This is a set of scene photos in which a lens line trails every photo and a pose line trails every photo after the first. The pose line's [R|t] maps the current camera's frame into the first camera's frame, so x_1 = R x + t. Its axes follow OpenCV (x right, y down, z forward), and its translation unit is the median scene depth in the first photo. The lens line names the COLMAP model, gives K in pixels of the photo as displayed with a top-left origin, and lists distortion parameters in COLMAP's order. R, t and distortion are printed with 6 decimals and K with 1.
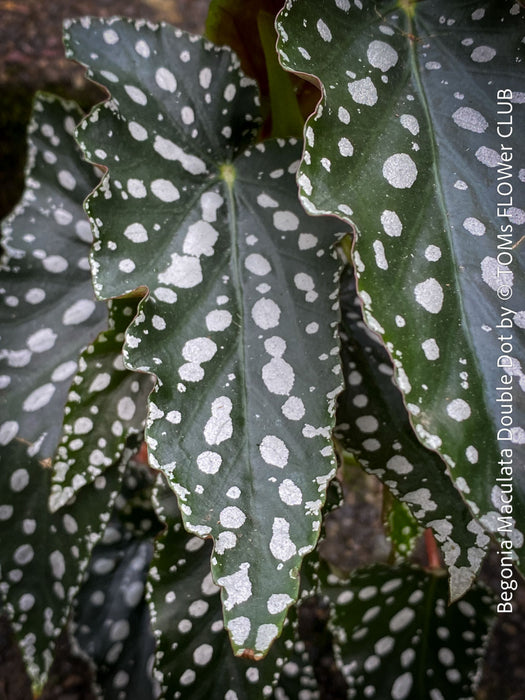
lens RADIAL K [[963.6, 0, 262.5], [0, 963.6, 350.0], [0, 0, 1]] dist [0.172911, -0.673537]
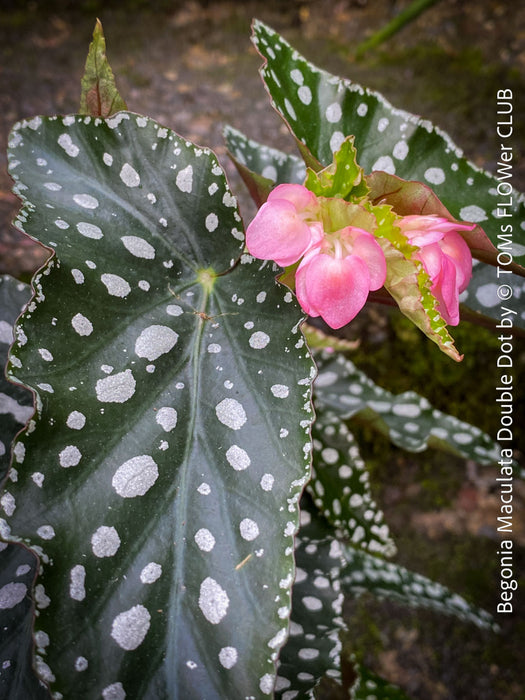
lens RADIAL K [[963.6, 0, 262.5], [0, 963.6, 350.0], [0, 0, 1]] dist [0.172911, -0.673537]
pose [[0.996832, 0.009152, -0.079011, 0.270182], [-0.019513, 0.991139, -0.131386, -0.145834], [0.077109, 0.132511, 0.988178, 0.032331]]
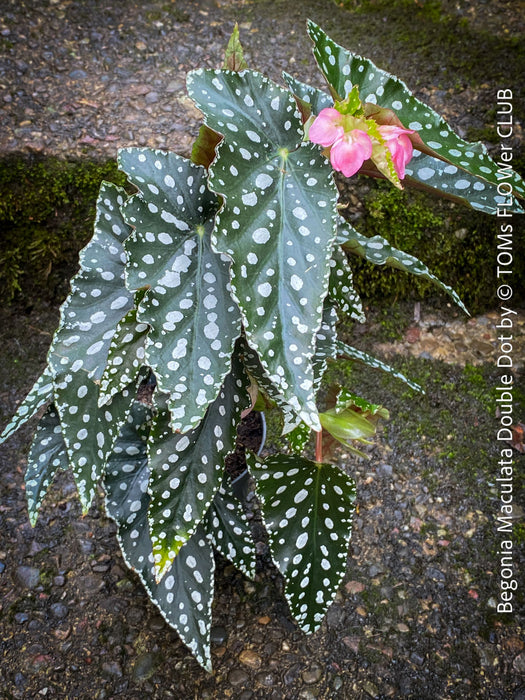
lens RADIAL K [[922.3, 0, 262.5], [0, 922.3, 350.0], [0, 0, 1]] dist [0.182177, -0.616986]
pose [[0.998039, 0.045072, -0.043440, 0.197094], [-0.046633, 0.998277, -0.035623, 0.123715], [0.041759, 0.037579, 0.998421, -0.895358]]
